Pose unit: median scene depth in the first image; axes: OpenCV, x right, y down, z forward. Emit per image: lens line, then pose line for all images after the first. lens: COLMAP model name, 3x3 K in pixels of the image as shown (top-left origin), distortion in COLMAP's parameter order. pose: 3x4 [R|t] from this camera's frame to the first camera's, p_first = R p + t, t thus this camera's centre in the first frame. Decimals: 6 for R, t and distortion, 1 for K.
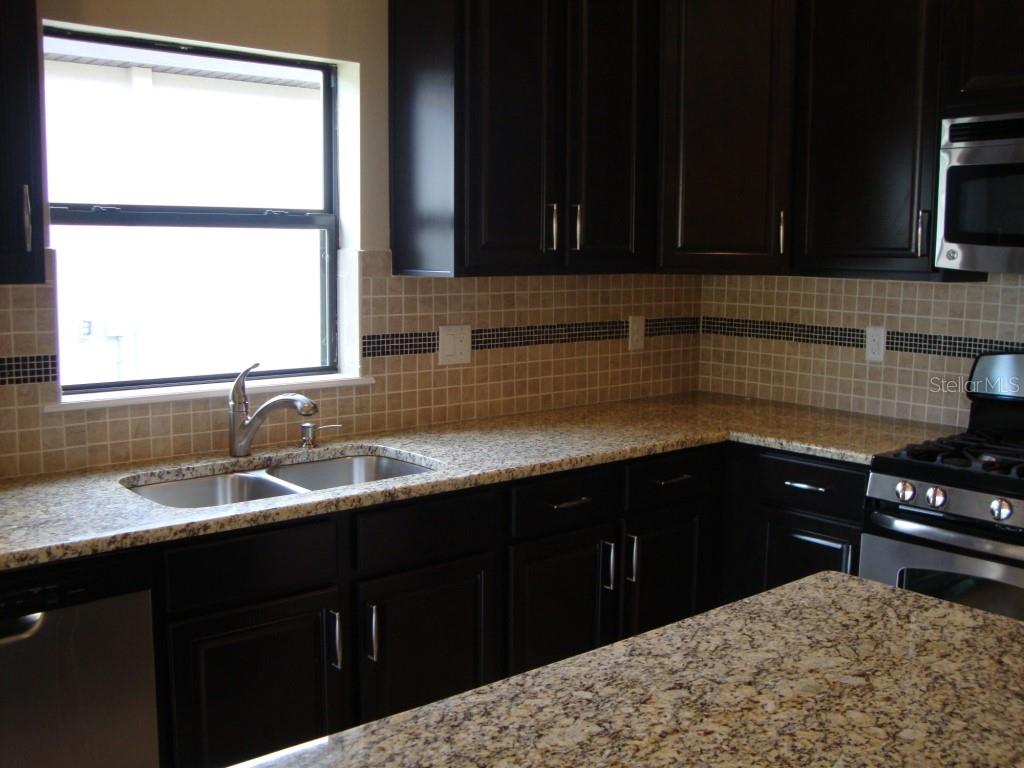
lens RADIAL K [[1120.2, 0, 513.5], [0, 1120.2, 383.1], [0, 0, 1]] dist [-0.092843, 0.000000]
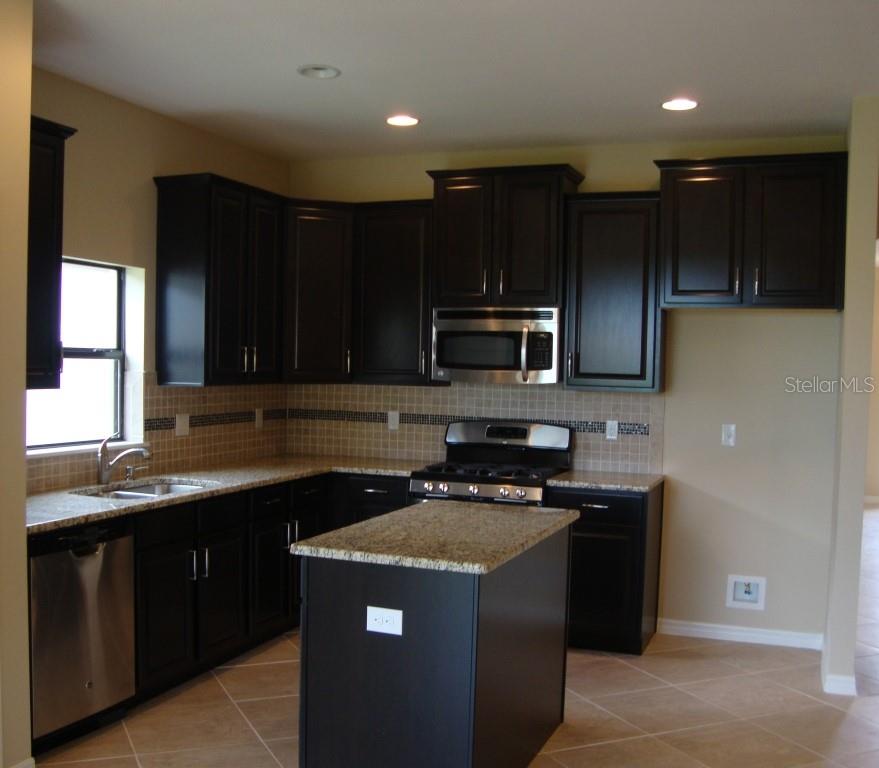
lens RADIAL K [[1022.5, 0, 439.7], [0, 1022.5, 386.4], [0, 0, 1]] dist [-0.030633, 0.000000]
pose [[0.888103, -0.005852, 0.459607, -0.451600], [0.048971, 0.995432, -0.081953, 0.060364], [-0.457028, 0.095290, 0.884333, -0.644268]]
